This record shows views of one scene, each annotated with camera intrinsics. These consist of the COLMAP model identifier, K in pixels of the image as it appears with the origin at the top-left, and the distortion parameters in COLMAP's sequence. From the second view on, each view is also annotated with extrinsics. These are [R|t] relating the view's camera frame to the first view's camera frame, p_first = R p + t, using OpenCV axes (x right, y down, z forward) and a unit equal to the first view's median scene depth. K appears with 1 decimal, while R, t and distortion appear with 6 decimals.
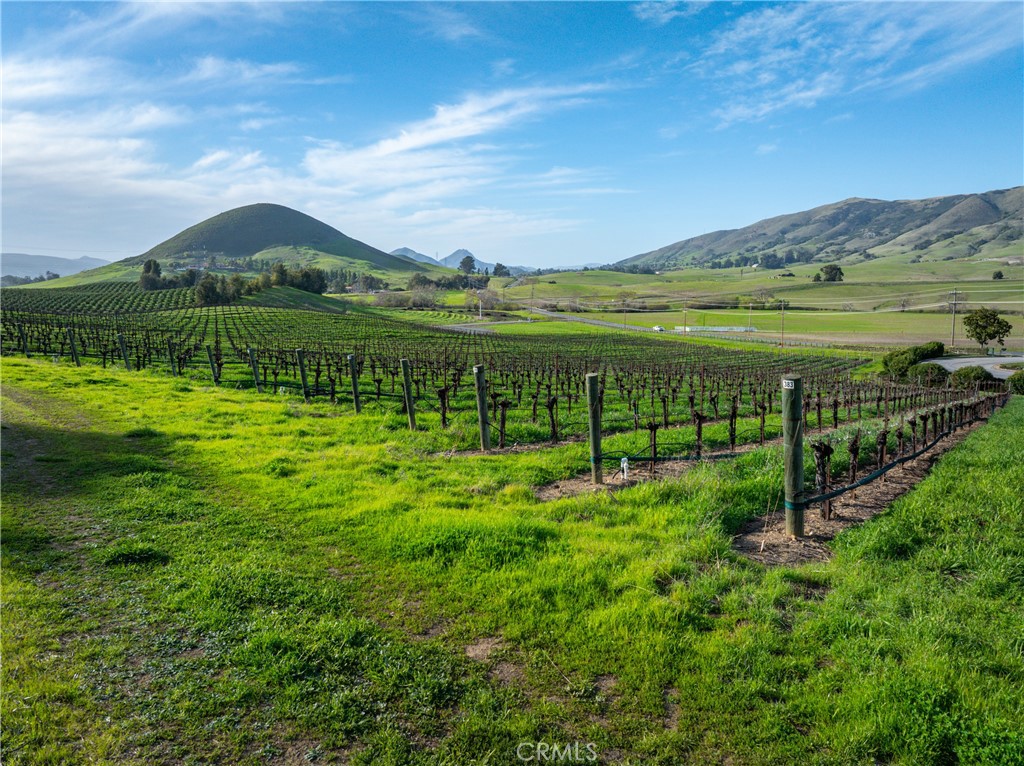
lens RADIAL K [[707.9, 0, 512.0], [0, 707.9, 383.0], [0, 0, 1]] dist [-0.035531, 0.002088]
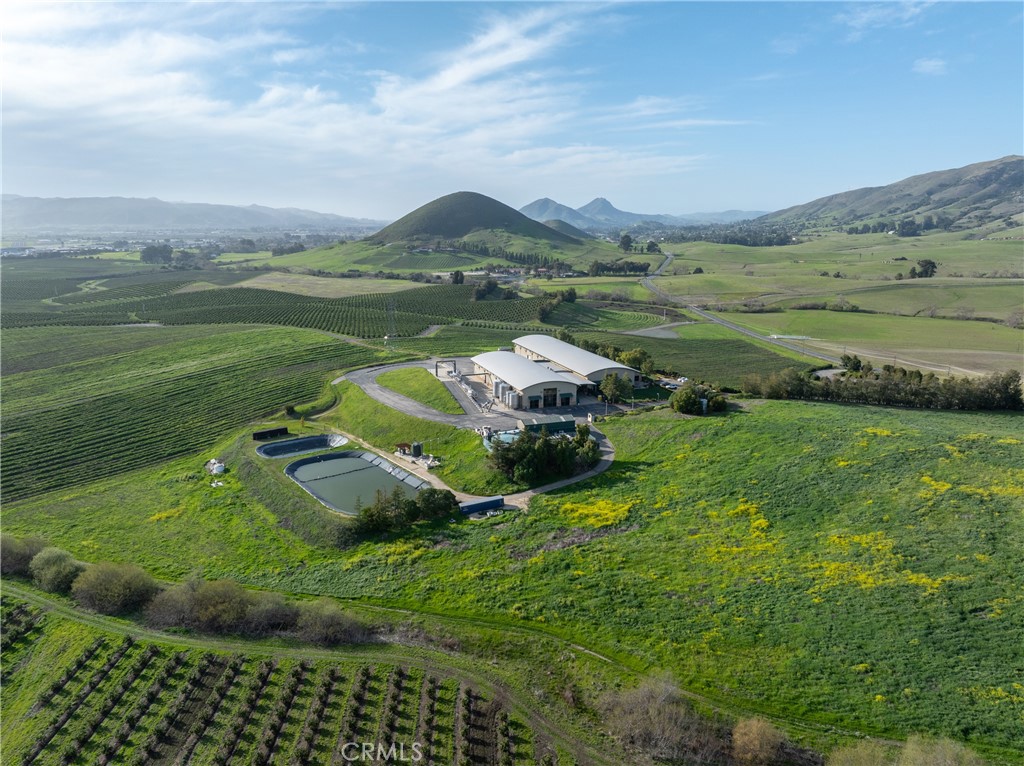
lens RADIAL K [[707.9, 0, 512.0], [0, 707.9, 383.0], [0, 0, 1]] dist [-0.035531, 0.002088]
pose [[0.983226, 0.042867, -0.177285, -0.014823], [-0.028870, 0.996313, 0.080789, -0.009271], [0.180095, -0.074315, 0.980838, -0.125612]]
